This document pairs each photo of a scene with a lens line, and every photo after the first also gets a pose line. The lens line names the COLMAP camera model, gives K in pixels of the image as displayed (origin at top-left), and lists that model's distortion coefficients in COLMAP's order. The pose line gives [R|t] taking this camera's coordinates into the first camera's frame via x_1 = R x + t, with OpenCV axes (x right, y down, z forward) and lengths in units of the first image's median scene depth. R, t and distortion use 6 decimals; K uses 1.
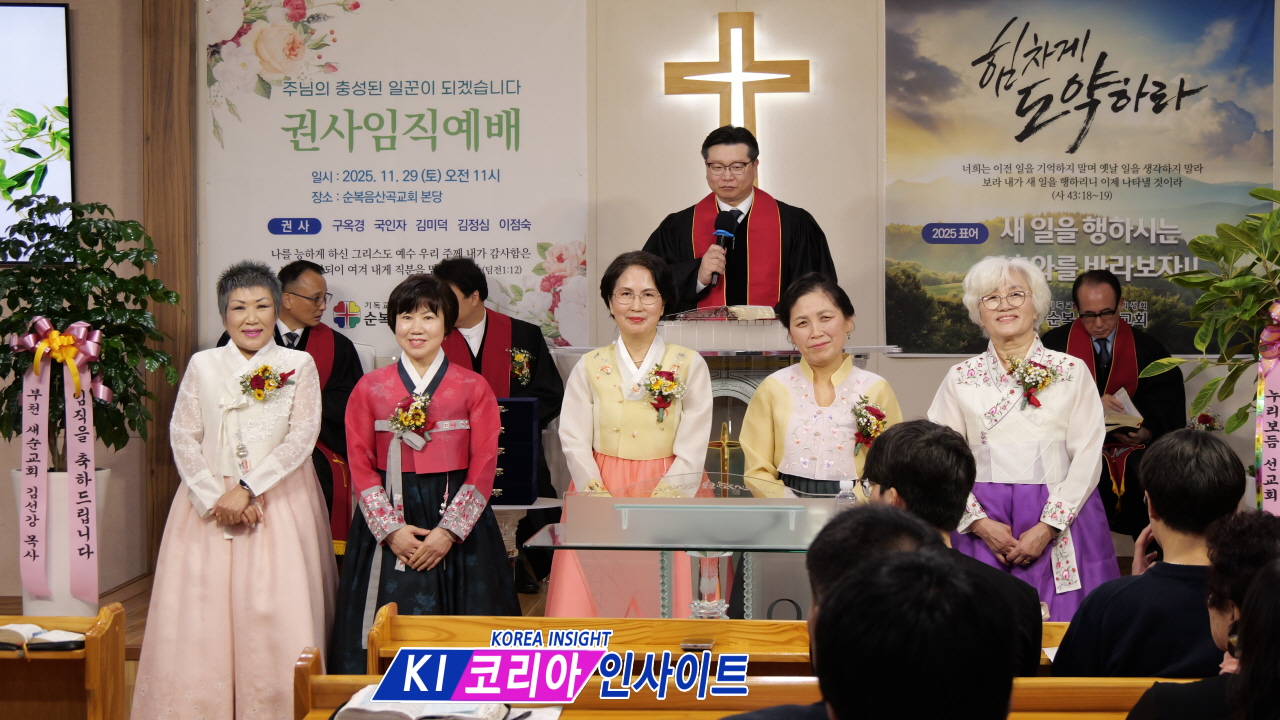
lens RADIAL K [[2393.3, 0, 640.0], [0, 2393.3, 360.0], [0, 0, 1]] dist [-0.007328, 0.131421]
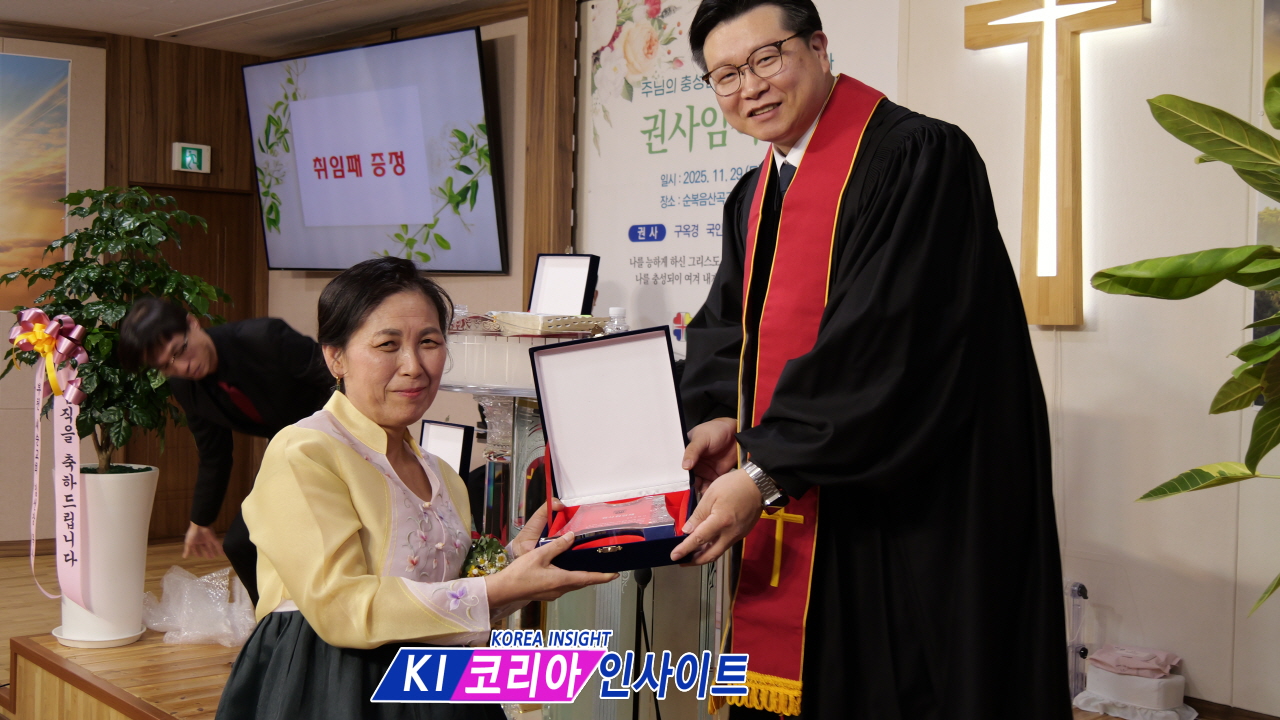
lens RADIAL K [[1417.5, 0, 641.2], [0, 1417.5, 353.8], [0, 0, 1]] dist [0.014809, -0.048299]
pose [[0.716918, 0.039567, -0.696034, 0.252710], [-0.045367, 0.998920, 0.010057, -0.013305], [0.695680, 0.024367, 0.717938, 0.597383]]
